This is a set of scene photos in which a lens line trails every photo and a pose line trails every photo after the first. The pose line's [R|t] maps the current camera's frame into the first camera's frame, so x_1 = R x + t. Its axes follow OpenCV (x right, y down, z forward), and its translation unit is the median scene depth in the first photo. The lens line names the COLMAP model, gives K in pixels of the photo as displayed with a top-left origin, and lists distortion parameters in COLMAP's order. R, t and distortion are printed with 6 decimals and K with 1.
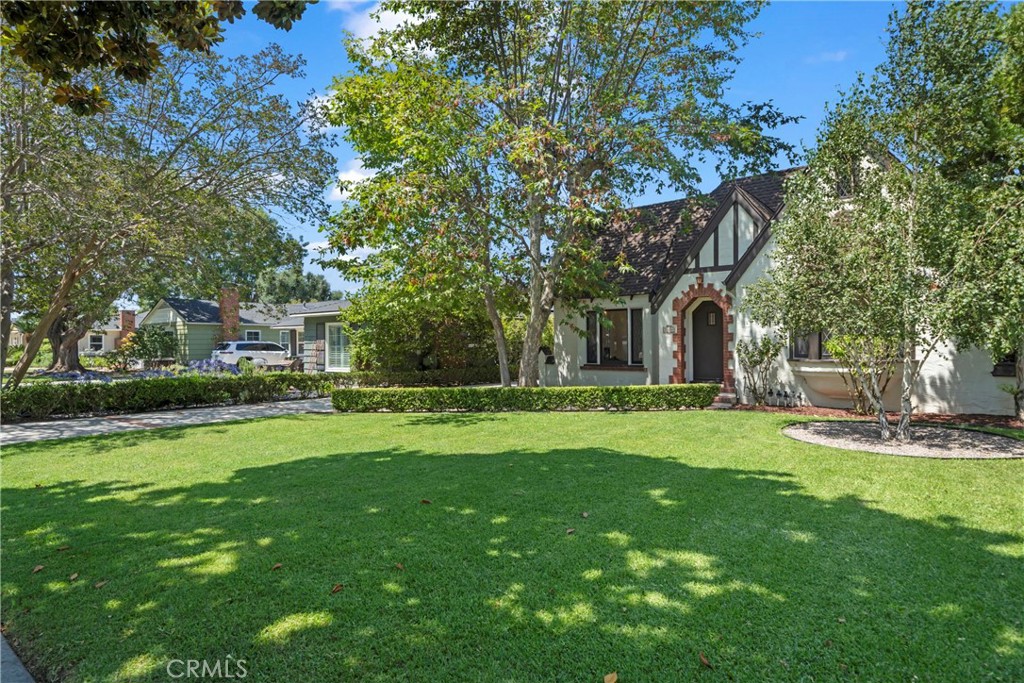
lens RADIAL K [[560.9, 0, 512.5], [0, 560.9, 344.6], [0, 0, 1]] dist [0.018513, -0.000075]
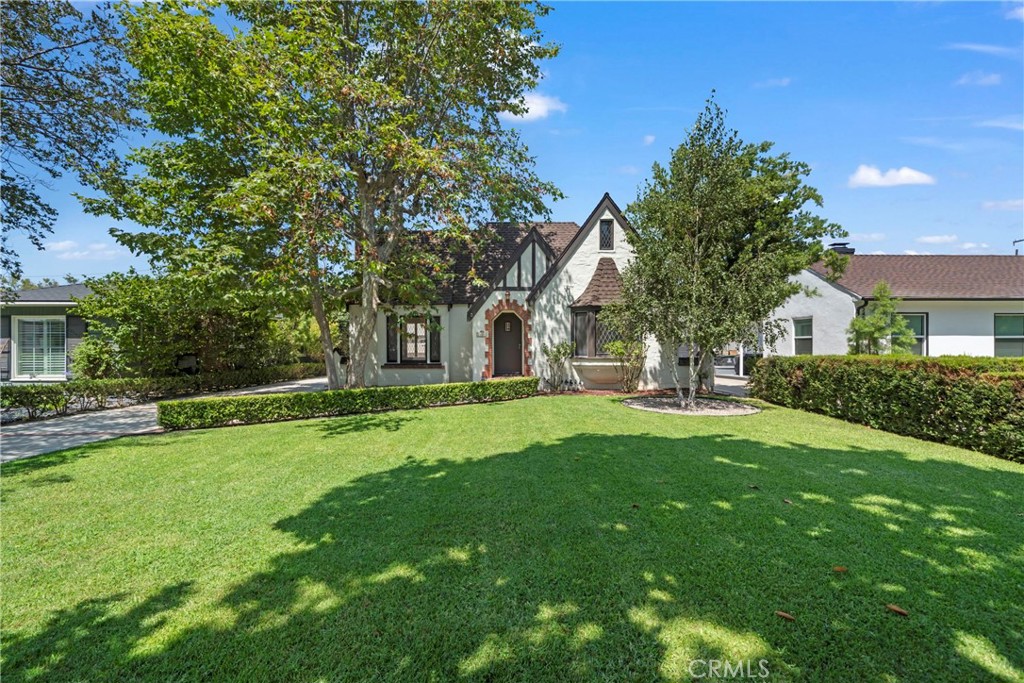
lens RADIAL K [[446.7, 0, 511.7], [0, 446.7, 340.9], [0, 0, 1]] dist [0.002689, 0.000375]
pose [[0.777316, 0.012362, 0.628989, -0.307925], [-0.003748, 0.999880, -0.015020, 0.002505], [-0.629100, 0.009318, 0.777269, 0.200903]]
